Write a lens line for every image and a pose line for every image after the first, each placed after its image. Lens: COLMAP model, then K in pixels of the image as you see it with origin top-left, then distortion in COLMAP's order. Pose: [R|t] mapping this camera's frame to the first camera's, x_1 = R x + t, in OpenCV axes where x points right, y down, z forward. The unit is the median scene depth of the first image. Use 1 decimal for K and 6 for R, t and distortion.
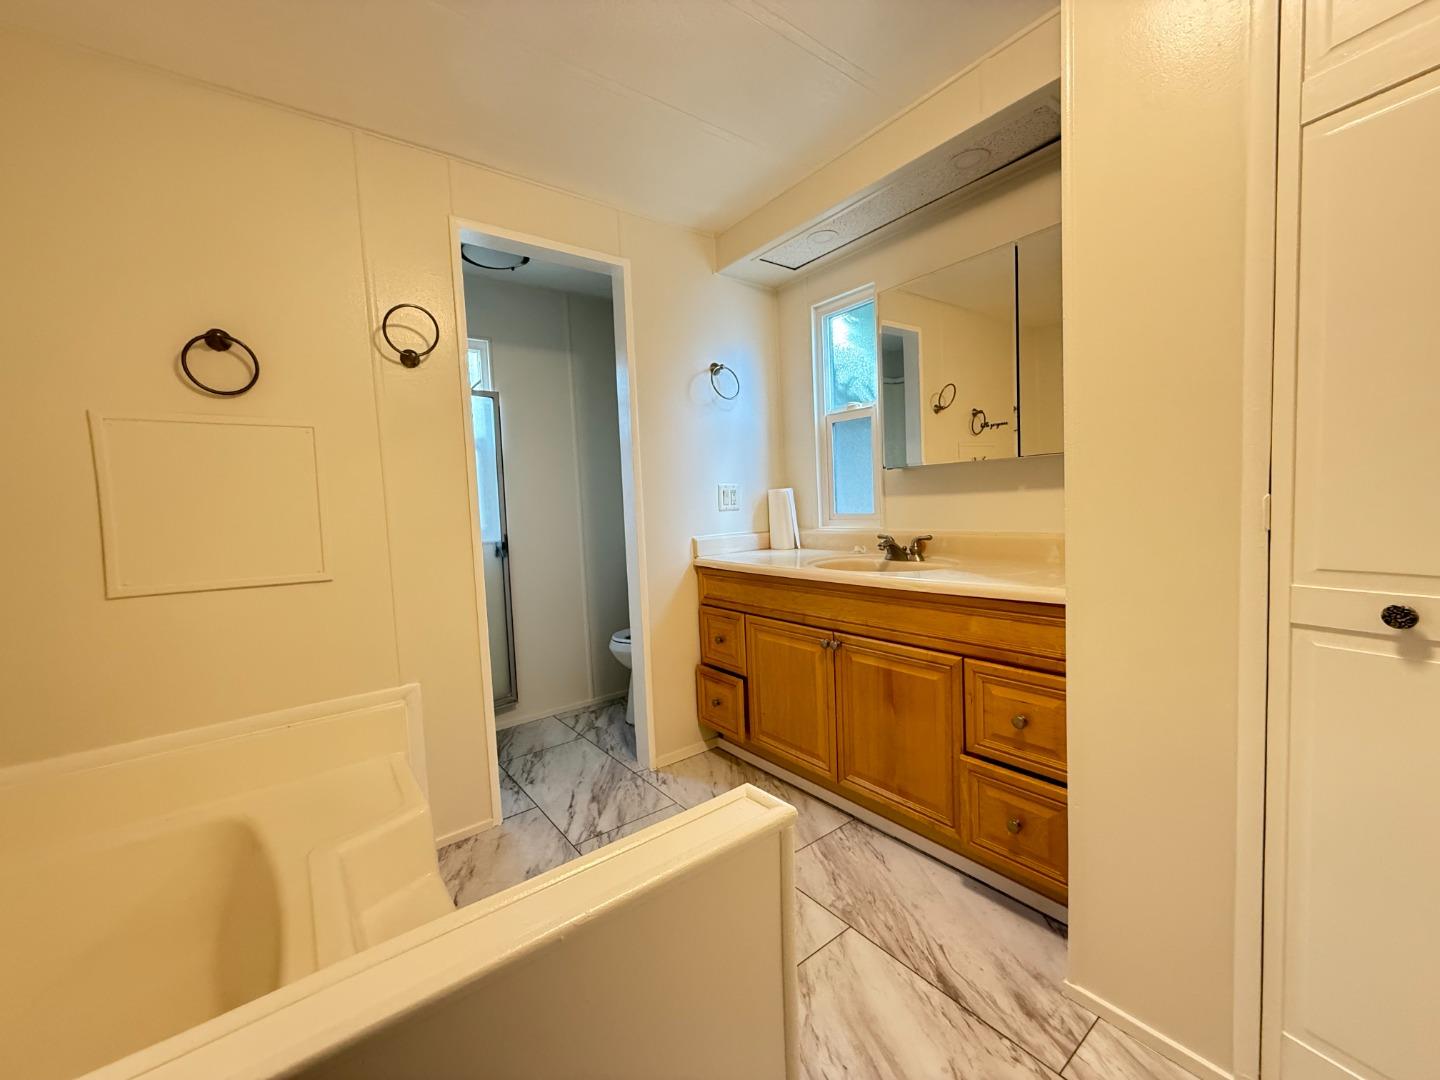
lens RADIAL K [[574.0, 0, 714.7], [0, 574.0, 539.7], [0, 0, 1]] dist [-0.000722, 0.000313]
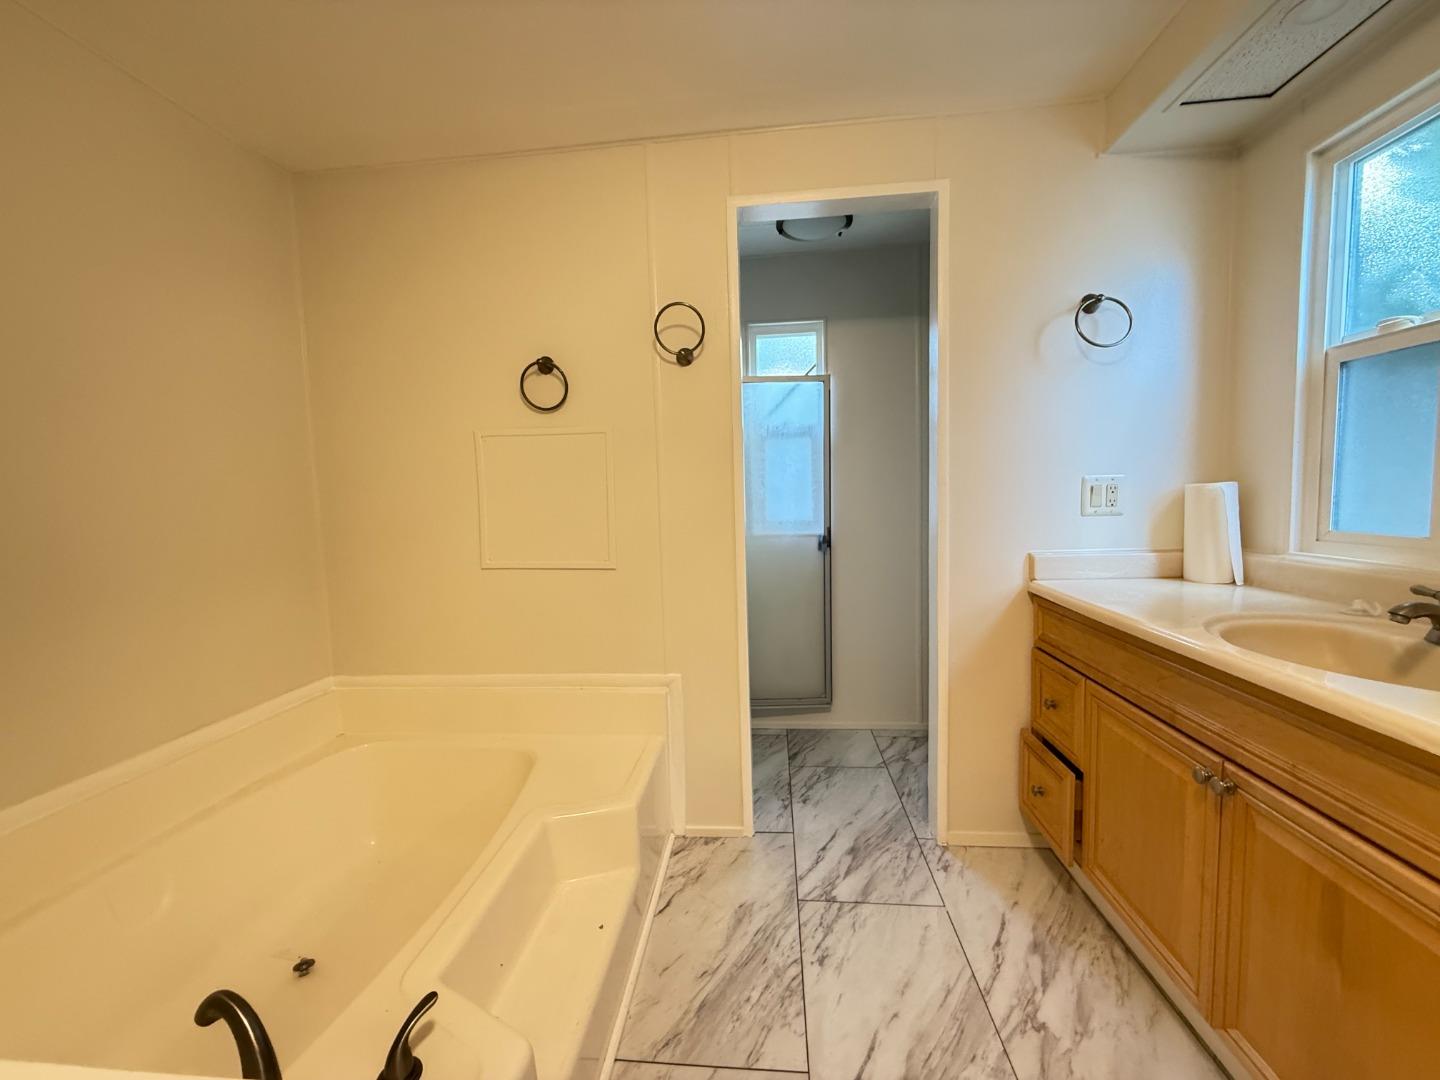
lens RADIAL K [[574.0, 0, 714.7], [0, 574.0, 539.7], [0, 0, 1]] dist [-0.000722, 0.000313]
pose [[0.734269, 0.077029, -0.674475, 0.170668], [-0.048390, 0.996953, 0.061178, -0.047994], [0.677132, -0.012284, 0.735759, 0.233172]]
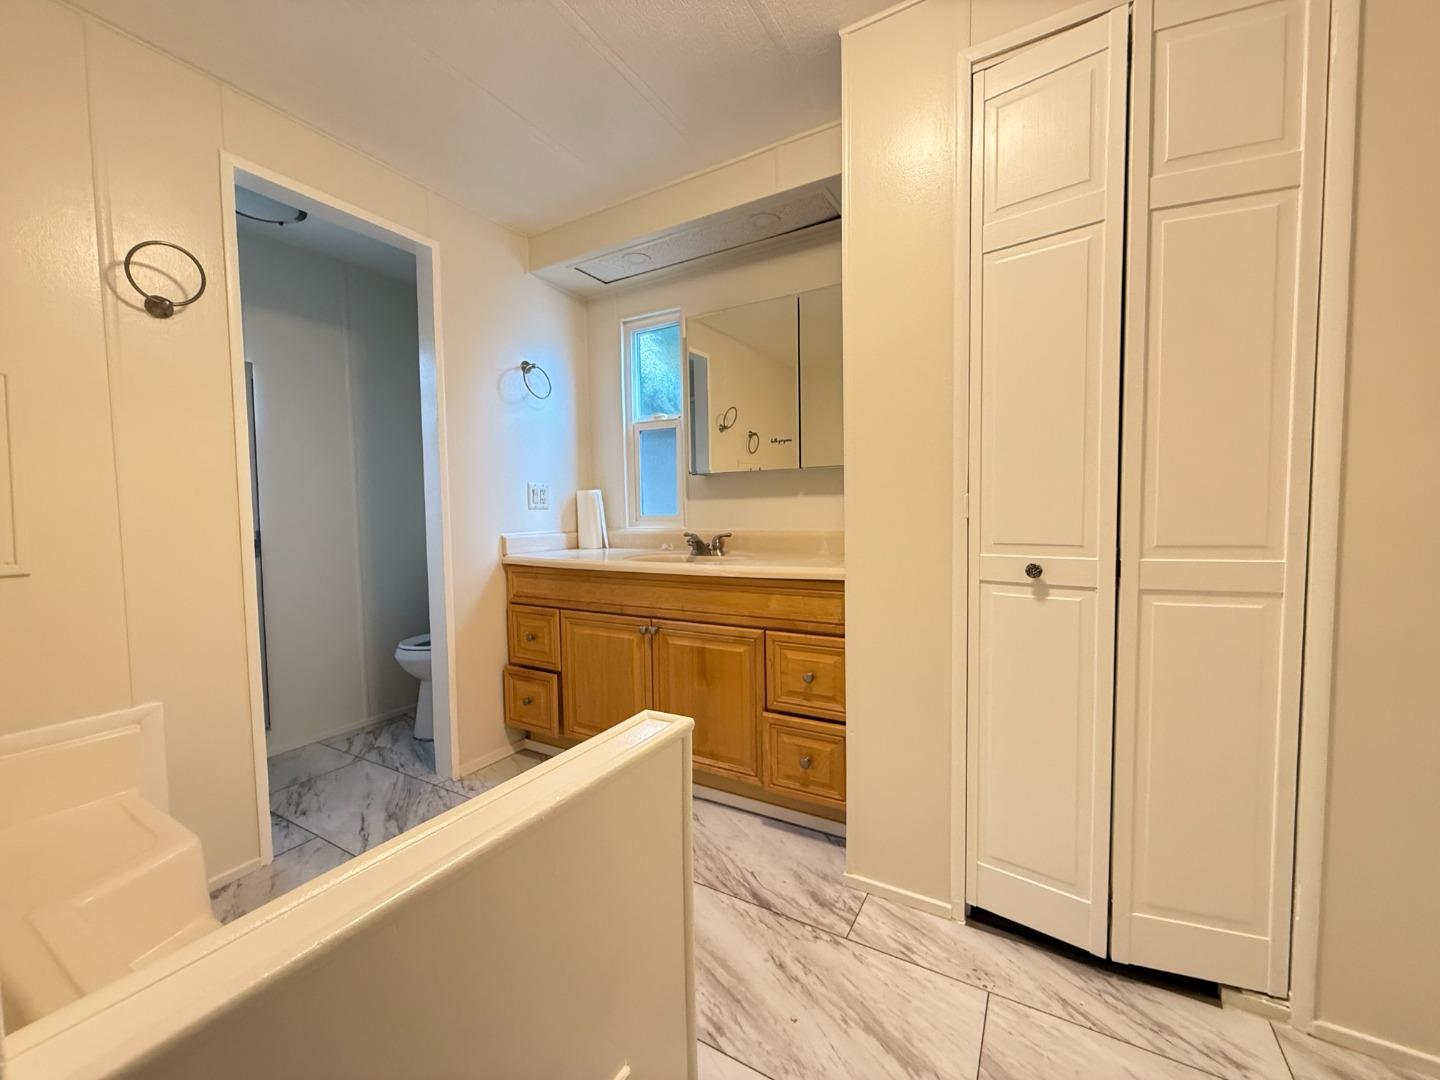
lens RADIAL K [[574.0, 0, 714.7], [0, 574.0, 539.7], [0, 0, 1]] dist [-0.000722, 0.000313]
pose [[0.924428, 0.010619, 0.381209, -0.082816], [-0.000898, 0.999670, -0.025670, 0.032008], [-0.381356, 0.023387, 0.924132, -0.048365]]
